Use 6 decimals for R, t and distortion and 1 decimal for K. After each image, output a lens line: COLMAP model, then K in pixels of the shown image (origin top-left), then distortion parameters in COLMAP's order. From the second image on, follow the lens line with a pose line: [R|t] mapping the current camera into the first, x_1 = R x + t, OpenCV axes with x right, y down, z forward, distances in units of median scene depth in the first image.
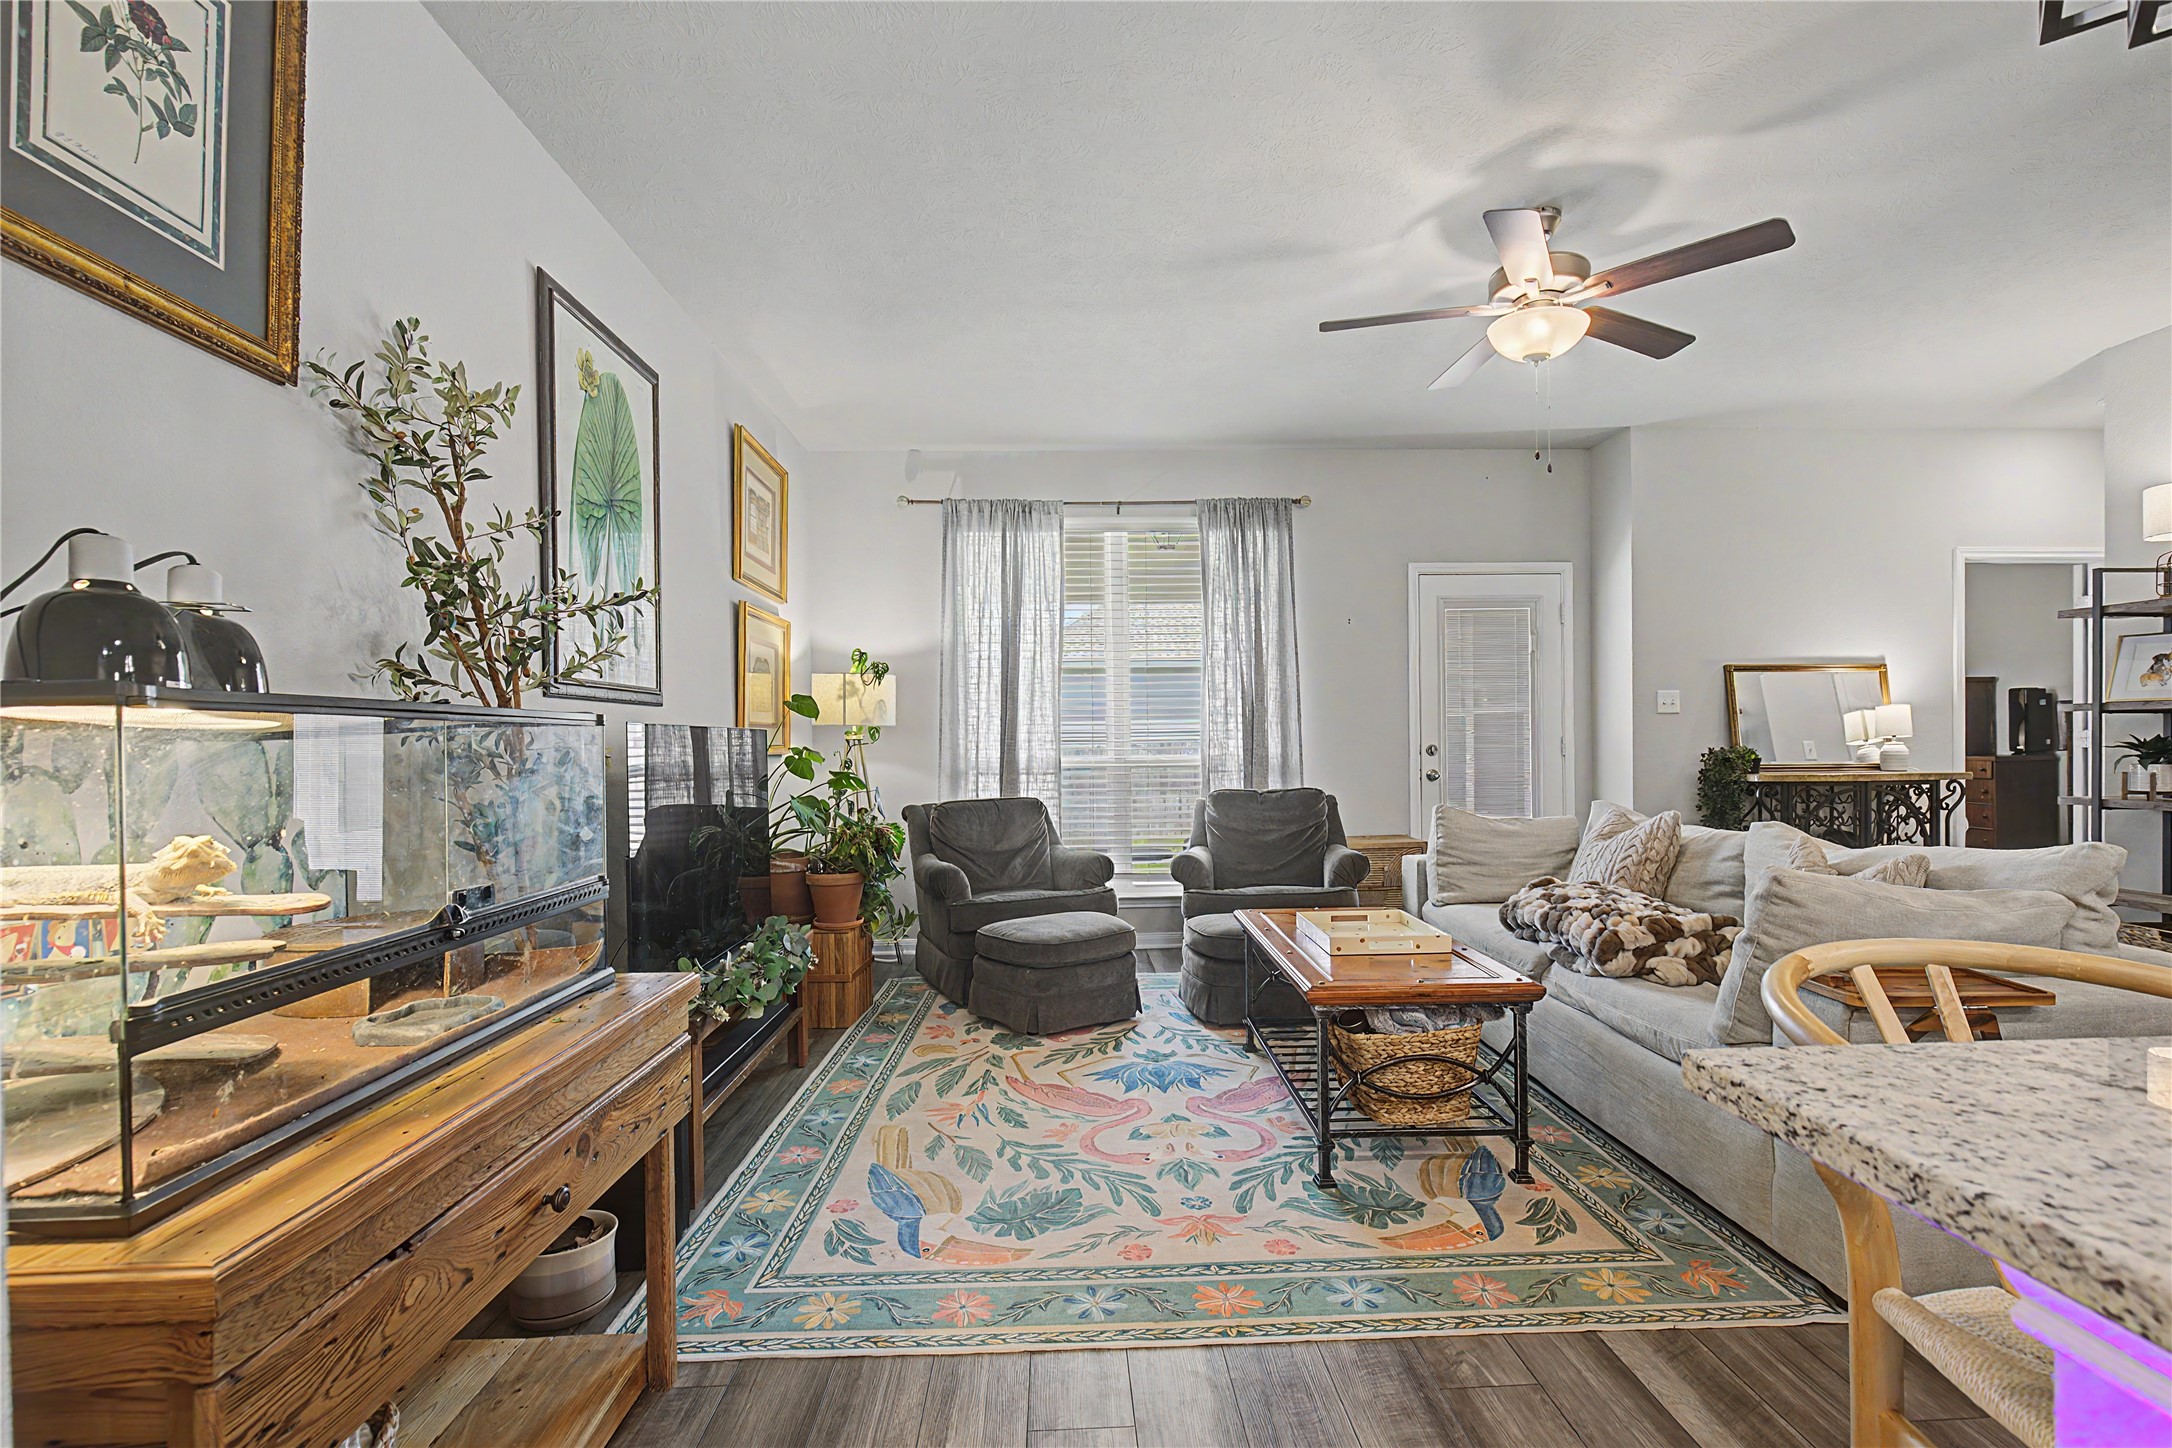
lens RADIAL K [[997.7, 0, 1101.9], [0, 997.7, 750.1], [0, 0, 1]] dist [-0.001848, -0.000035]
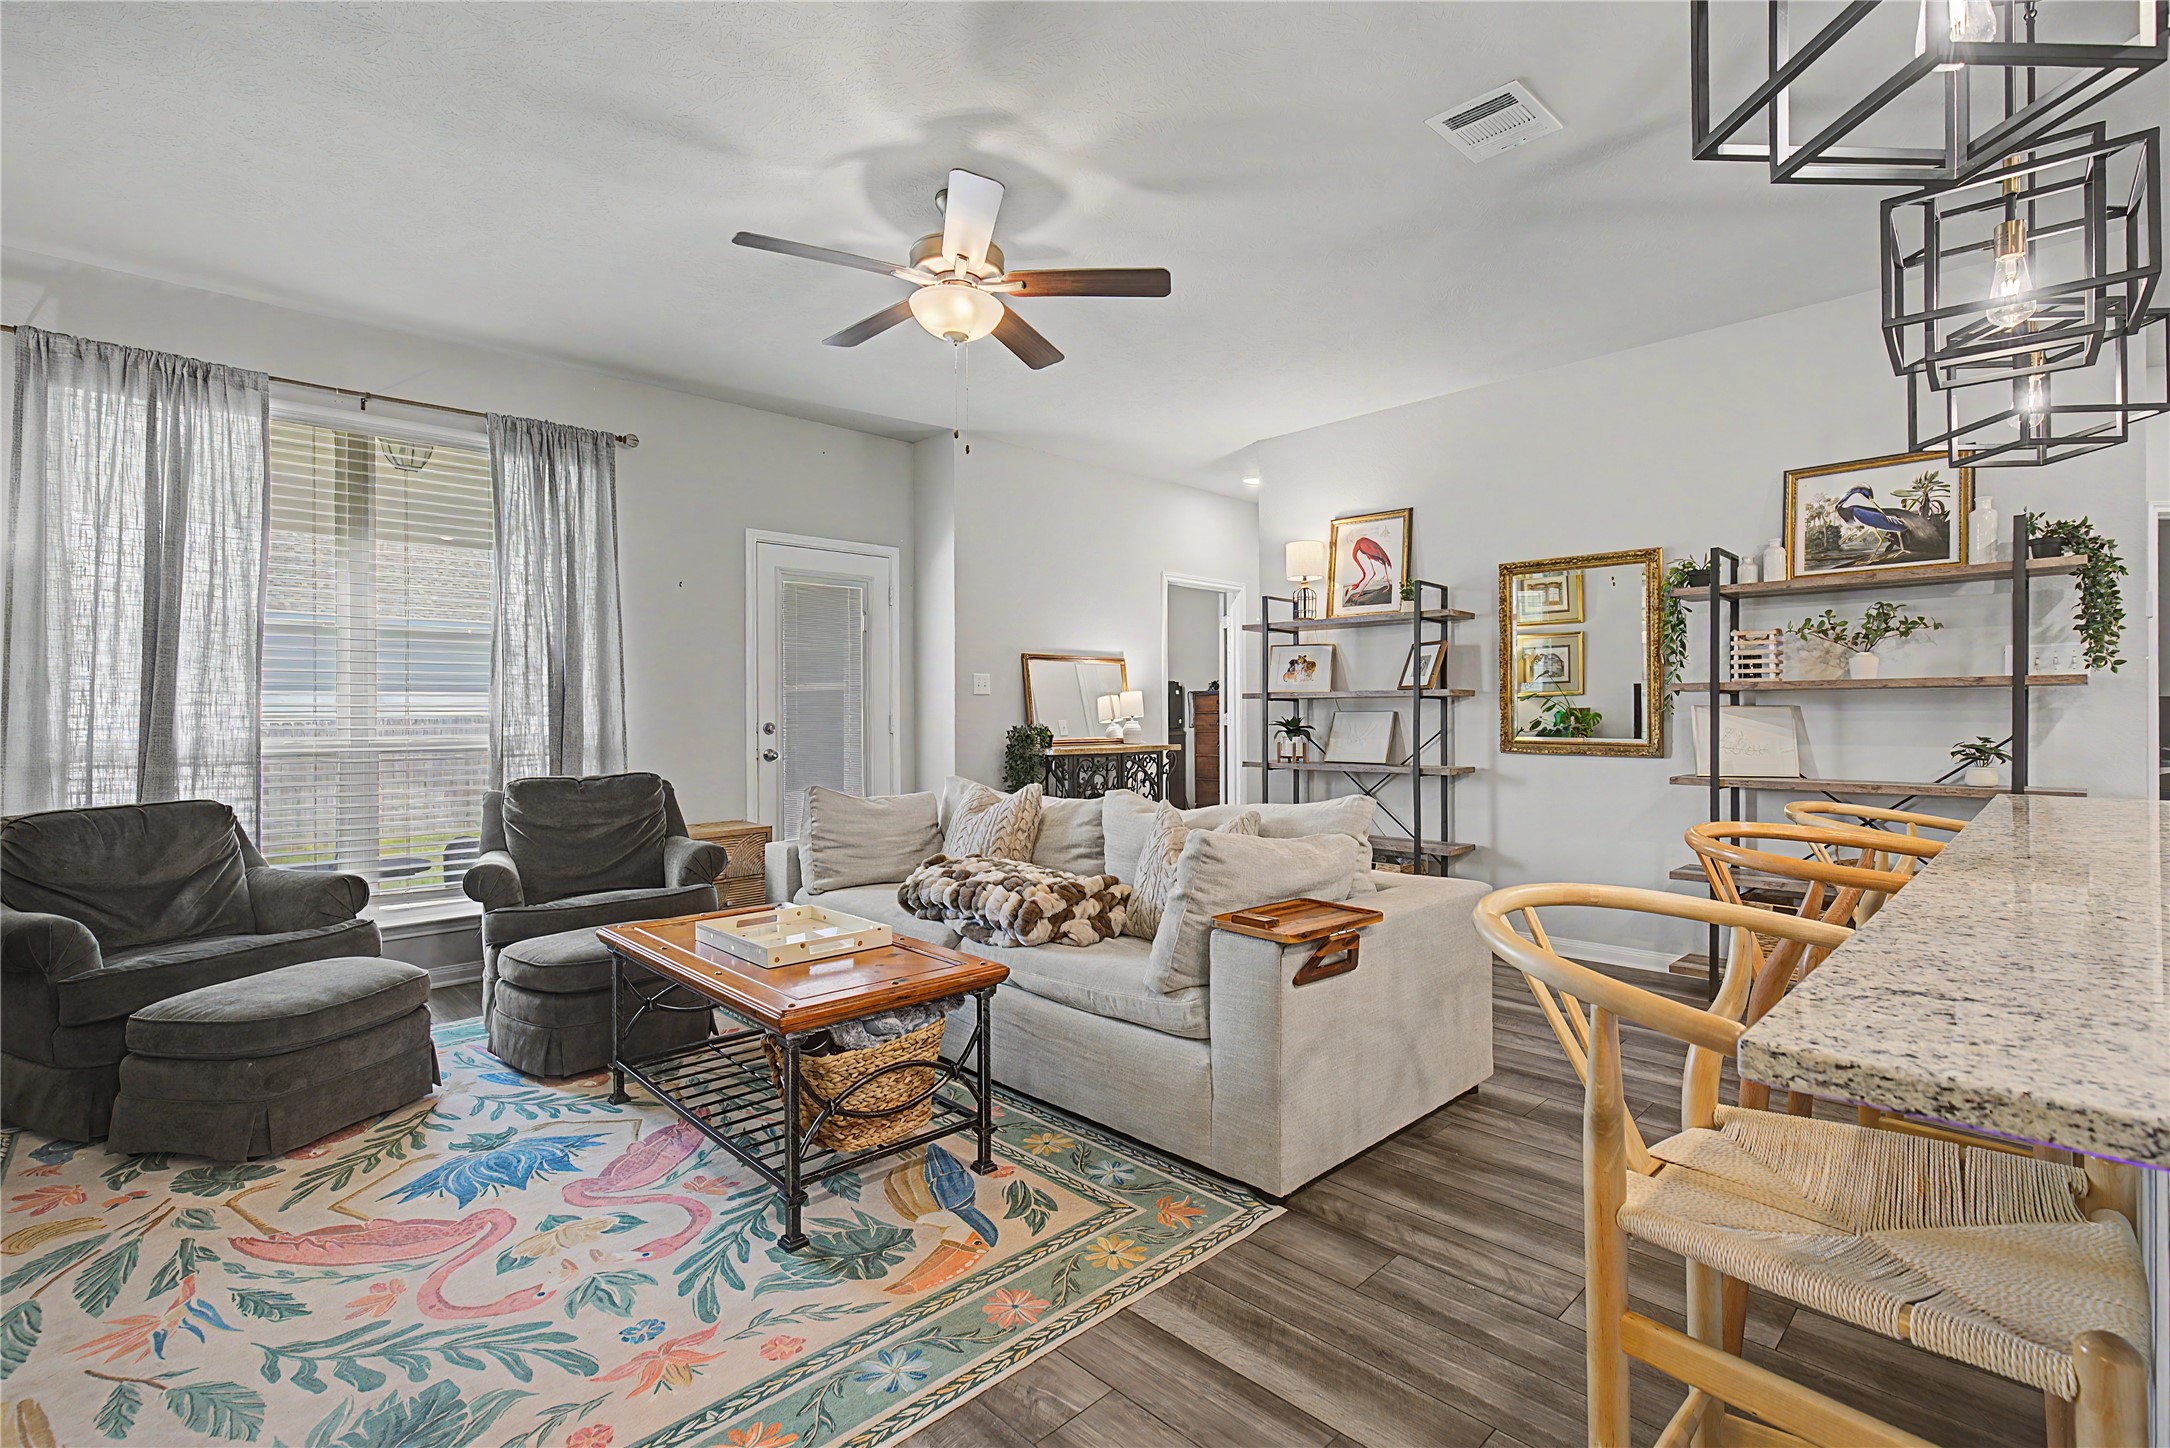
lens RADIAL K [[992.4, 0, 1096.9], [0, 992.4, 712.4], [0, 0, 1]] dist [-0.001775, 0.000548]
pose [[0.742708, 0.008558, 0.669561, -0.112466], [0.002374, 0.999878, -0.015414, 0.000076], [-0.669611, 0.013038, 0.742597, 0.152229]]
